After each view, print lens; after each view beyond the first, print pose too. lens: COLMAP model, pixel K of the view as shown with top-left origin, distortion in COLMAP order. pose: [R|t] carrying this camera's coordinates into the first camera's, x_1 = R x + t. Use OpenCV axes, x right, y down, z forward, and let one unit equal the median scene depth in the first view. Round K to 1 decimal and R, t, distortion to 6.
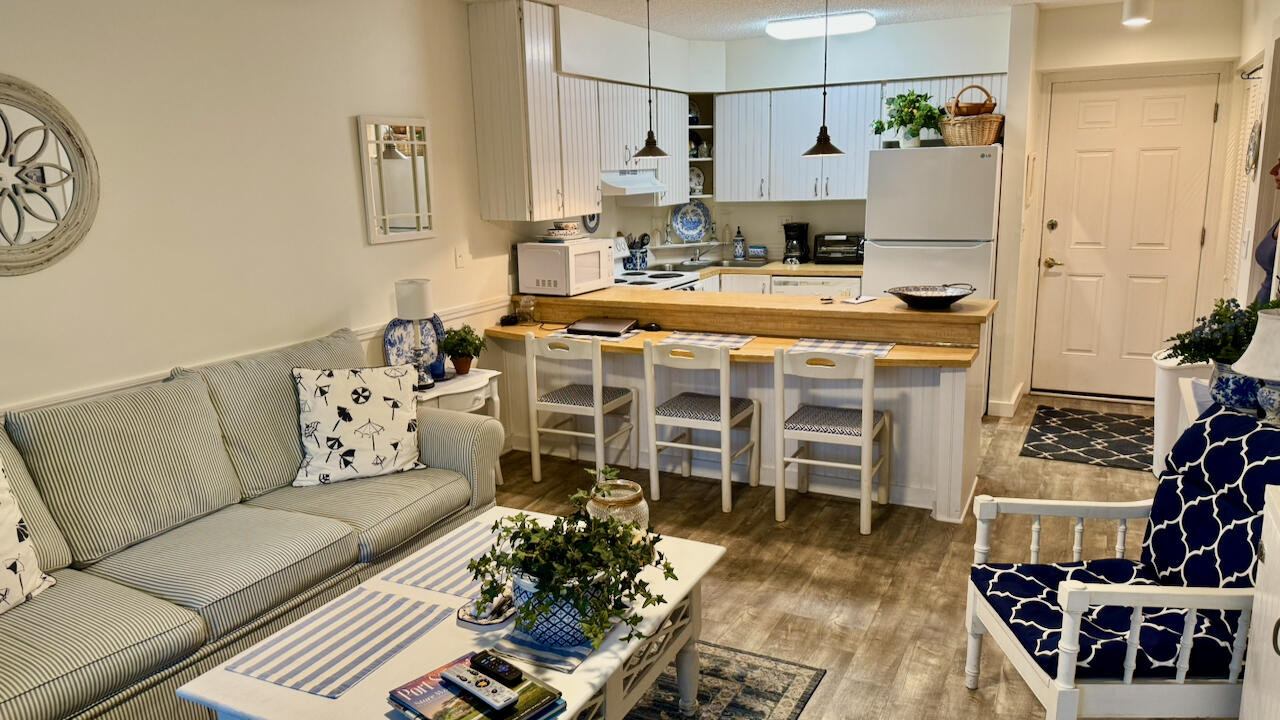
lens RADIAL K [[901.7, 0, 640.0], [0, 901.7, 360.0], [0, 0, 1]] dist [0.170892, -0.305328]
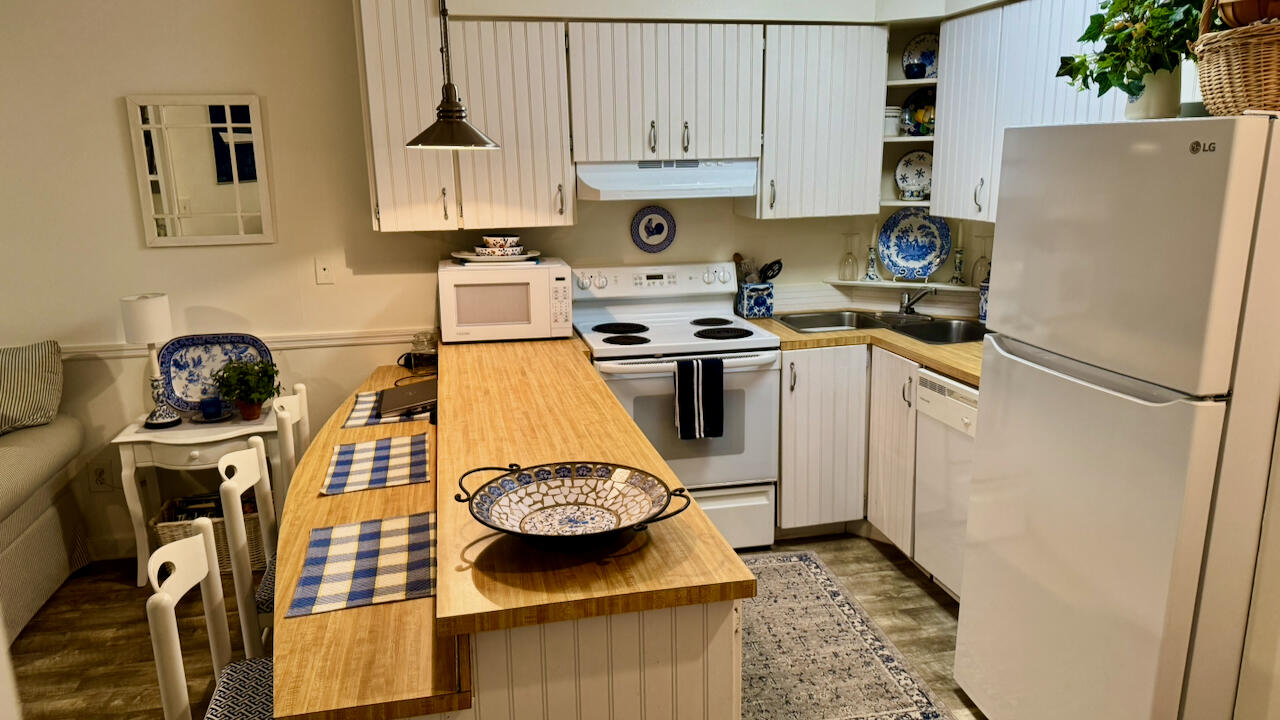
lens RADIAL K [[901.7, 0, 640.0], [0, 901.7, 360.0], [0, 0, 1]] dist [0.170892, -0.305328]
pose [[0.626723, 0.186285, -0.756648, 0.478762], [-0.160617, 0.981036, 0.108491, -0.138152], [0.762509, 0.053537, 0.644758, 0.584743]]
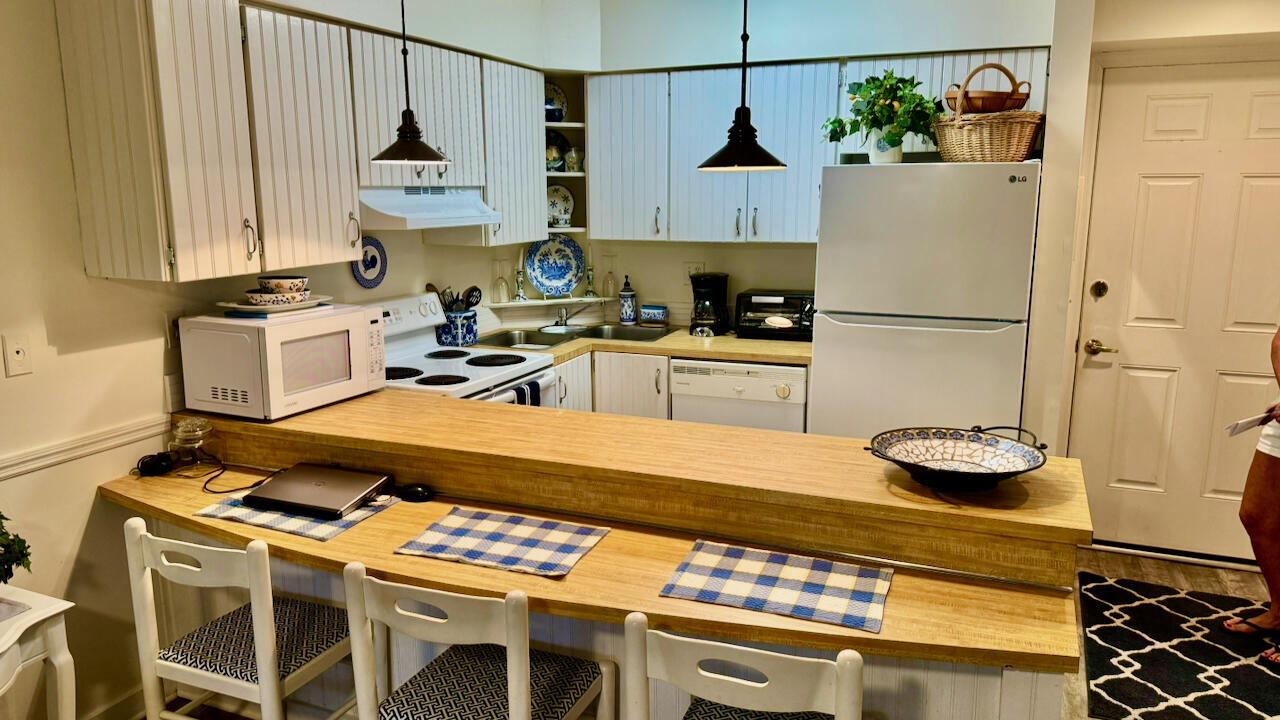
lens RADIAL K [[901.7, 0, 640.0], [0, 901.7, 360.0], [0, 0, 1]] dist [0.170892, -0.305328]
pose [[0.997452, 0.008964, 0.070774, 0.085673], [-0.007567, 0.999772, -0.019988, -0.084975], [-0.070937, 0.019401, 0.997292, 0.396155]]
